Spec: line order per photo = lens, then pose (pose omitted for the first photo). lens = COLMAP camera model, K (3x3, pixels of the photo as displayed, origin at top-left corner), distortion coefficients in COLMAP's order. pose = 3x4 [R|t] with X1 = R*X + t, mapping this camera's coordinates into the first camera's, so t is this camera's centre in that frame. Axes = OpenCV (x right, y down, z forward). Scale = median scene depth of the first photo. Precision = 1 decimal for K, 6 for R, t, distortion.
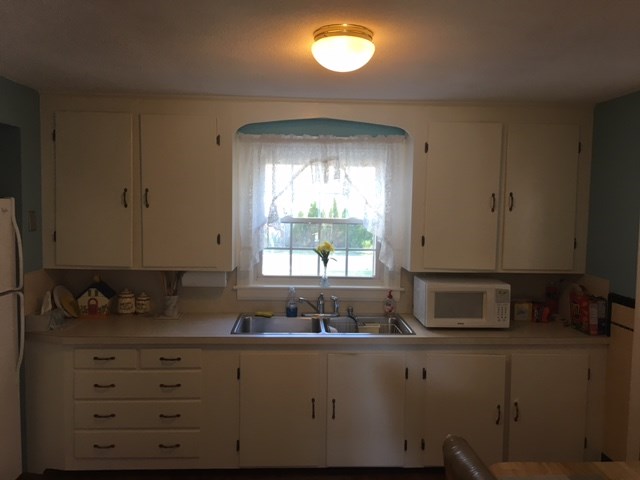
lens RADIAL K [[543.5, 0, 320.5], [0, 543.5, 239.5], [0, 0, 1]] dist [0.060234, -0.015269]
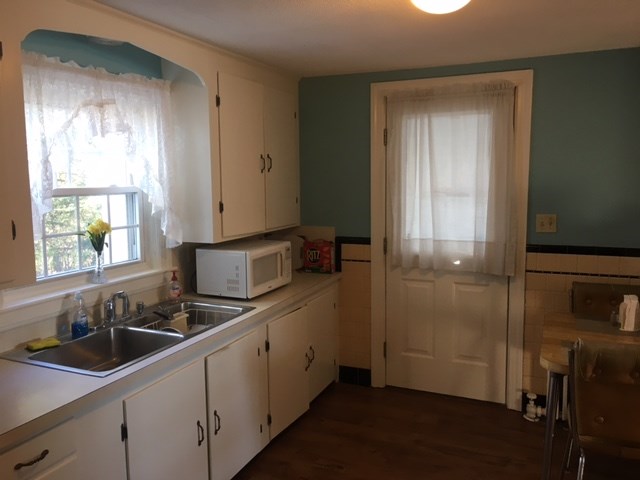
lens RADIAL K [[543.5, 0, 320.9], [0, 543.5, 238.2], [0, 0, 1]] dist [0.060234, -0.015269]
pose [[0.456060, -0.125670, 0.881031, -0.515375], [0.075751, 0.991869, 0.102268, -0.025003], [-0.886719, 0.020098, 0.461871, 0.430013]]
